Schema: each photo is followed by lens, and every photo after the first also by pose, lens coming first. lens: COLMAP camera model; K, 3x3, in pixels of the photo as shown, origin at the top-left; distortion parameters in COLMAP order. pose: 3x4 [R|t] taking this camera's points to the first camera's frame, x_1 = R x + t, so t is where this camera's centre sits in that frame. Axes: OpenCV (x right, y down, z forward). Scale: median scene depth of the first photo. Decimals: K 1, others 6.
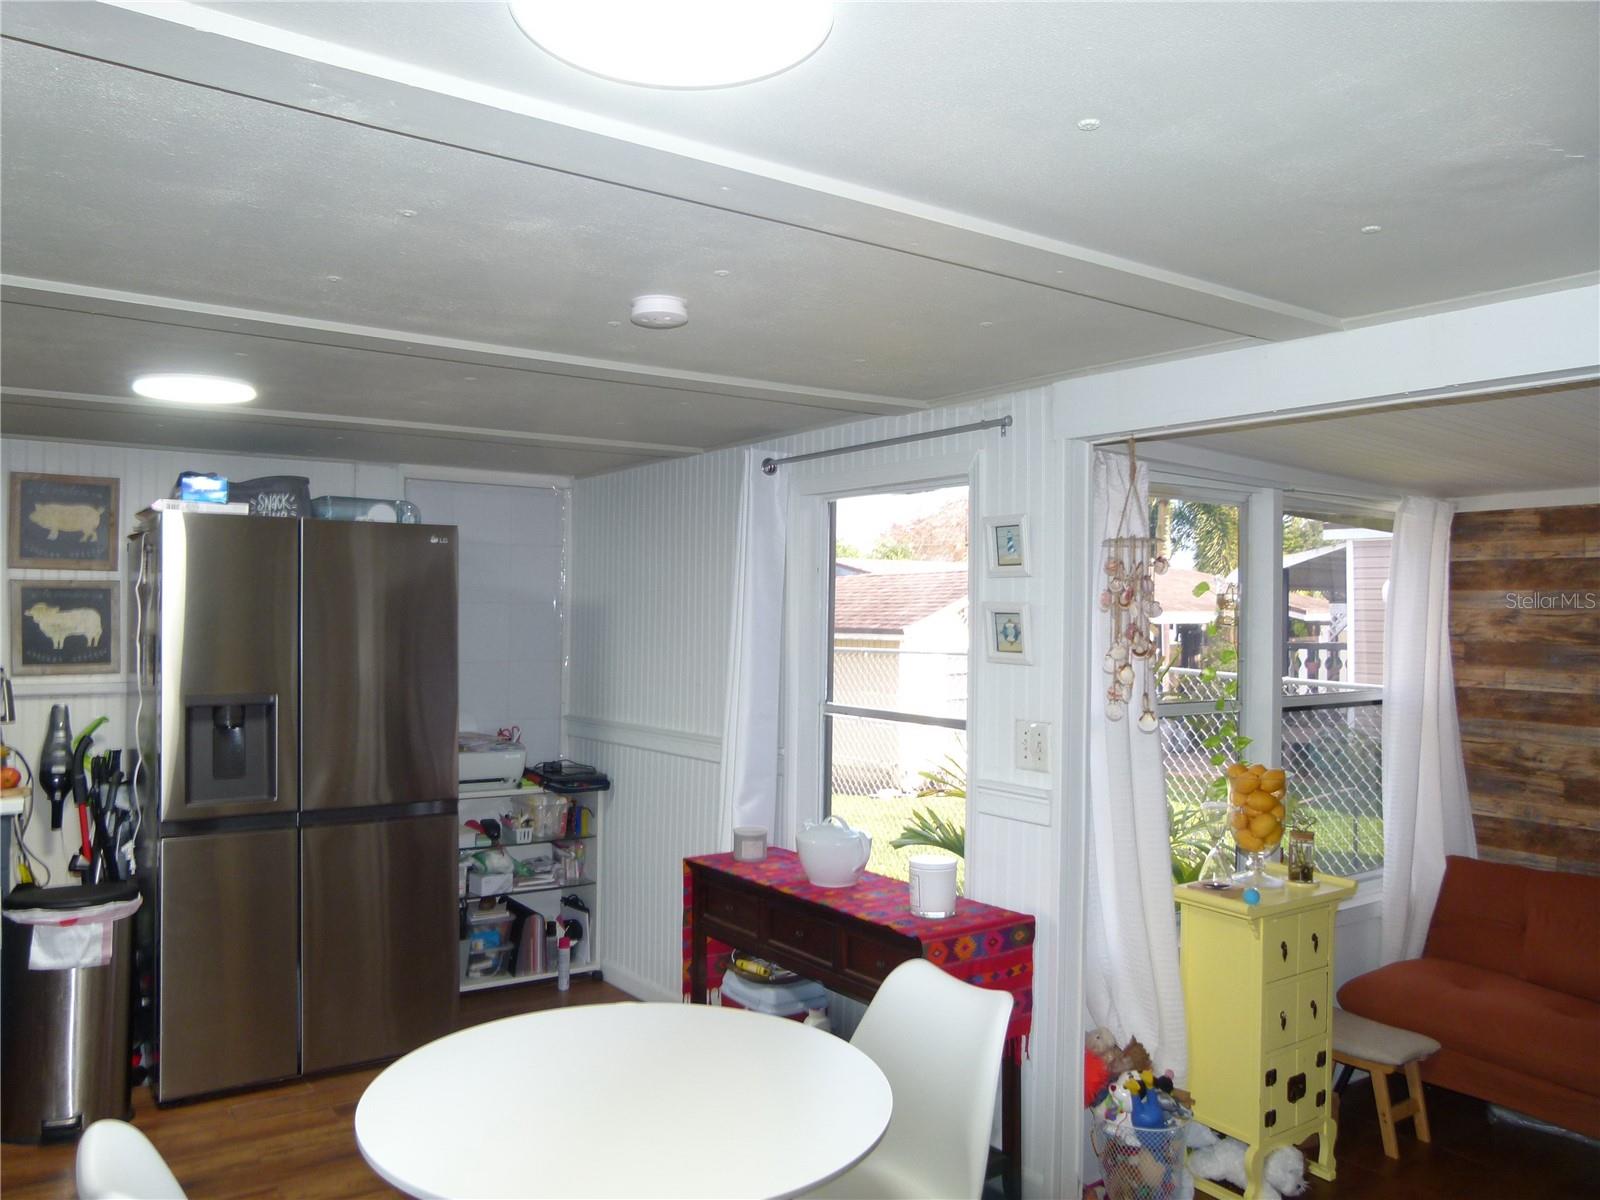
lens RADIAL K [[1201.9, 0, 759.1], [0, 1201.9, 602.1], [0, 0, 1]] dist [-0.048658, 0.036506]
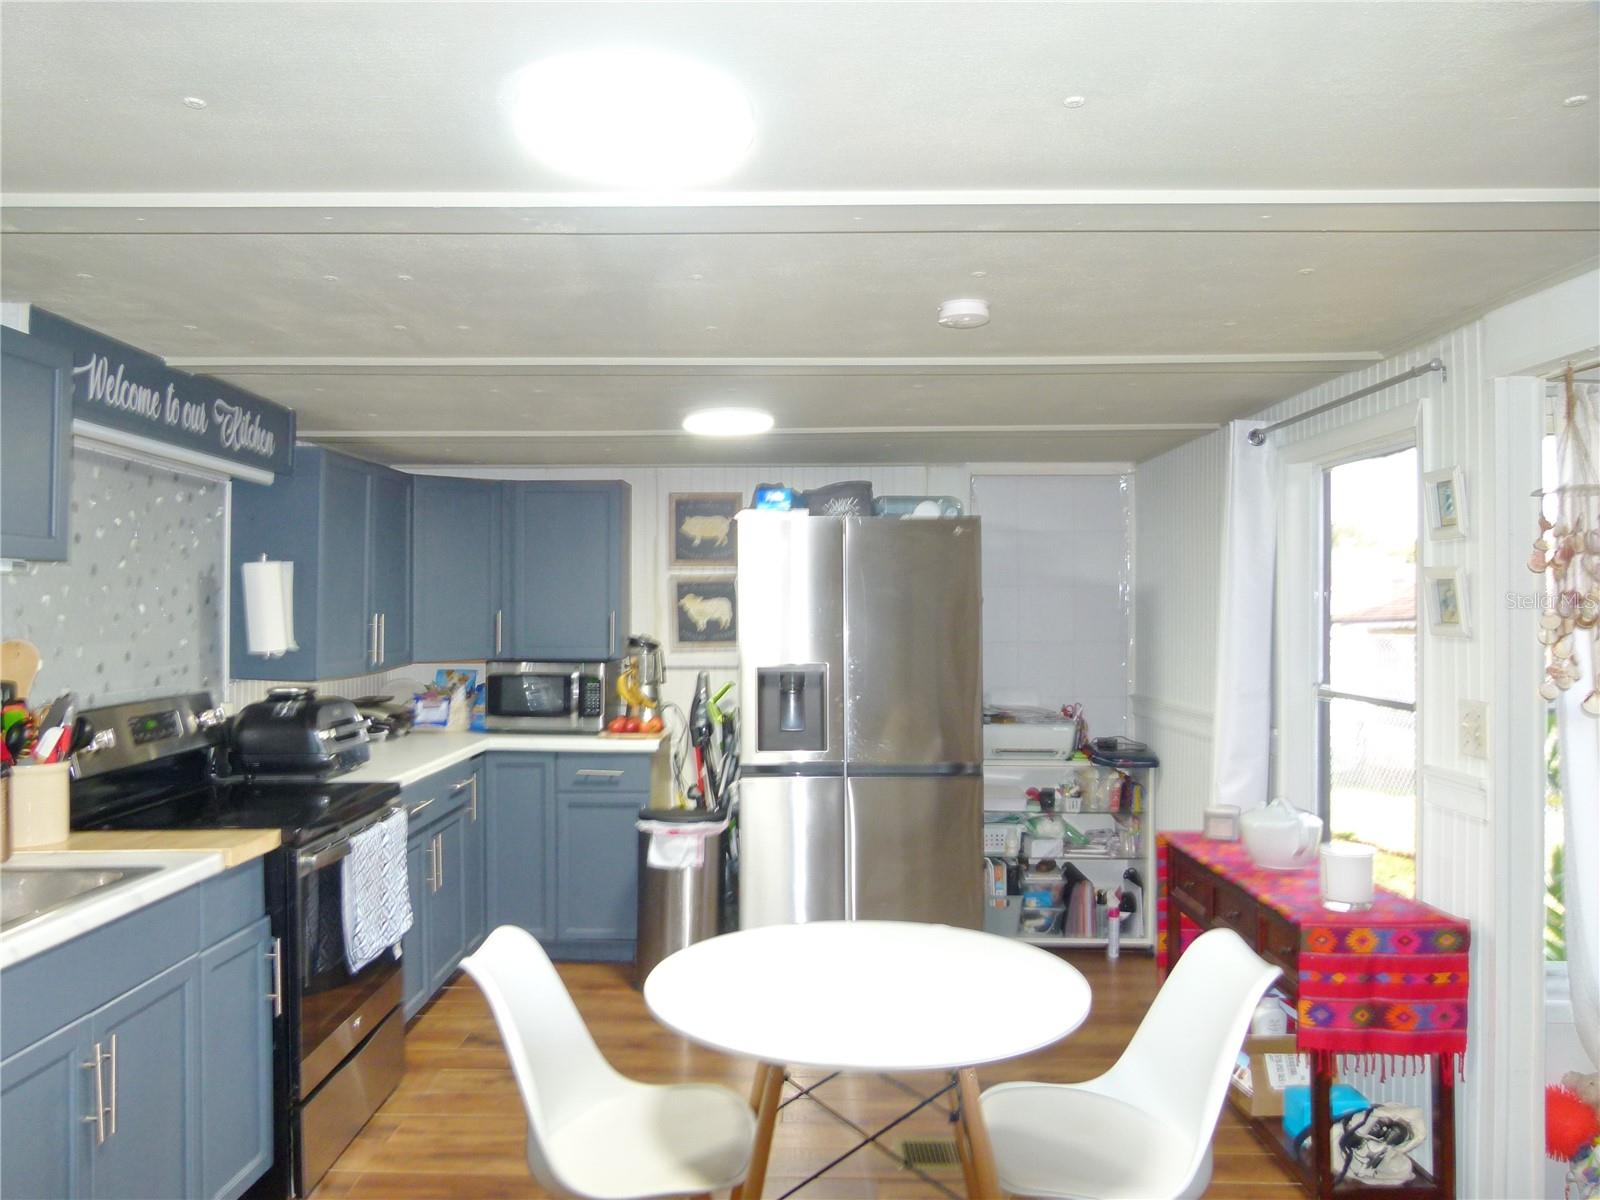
lens RADIAL K [[1197.2, 0, 796.2], [0, 1197.2, 622.9], [0, 0, 1]] dist [0.005334, 0.003787]
pose [[0.820237, -0.006243, -0.571989, 0.230735], [0.018992, 0.999686, 0.016323, 0.012148], [0.571708, -0.024252, 0.820099, -0.006597]]
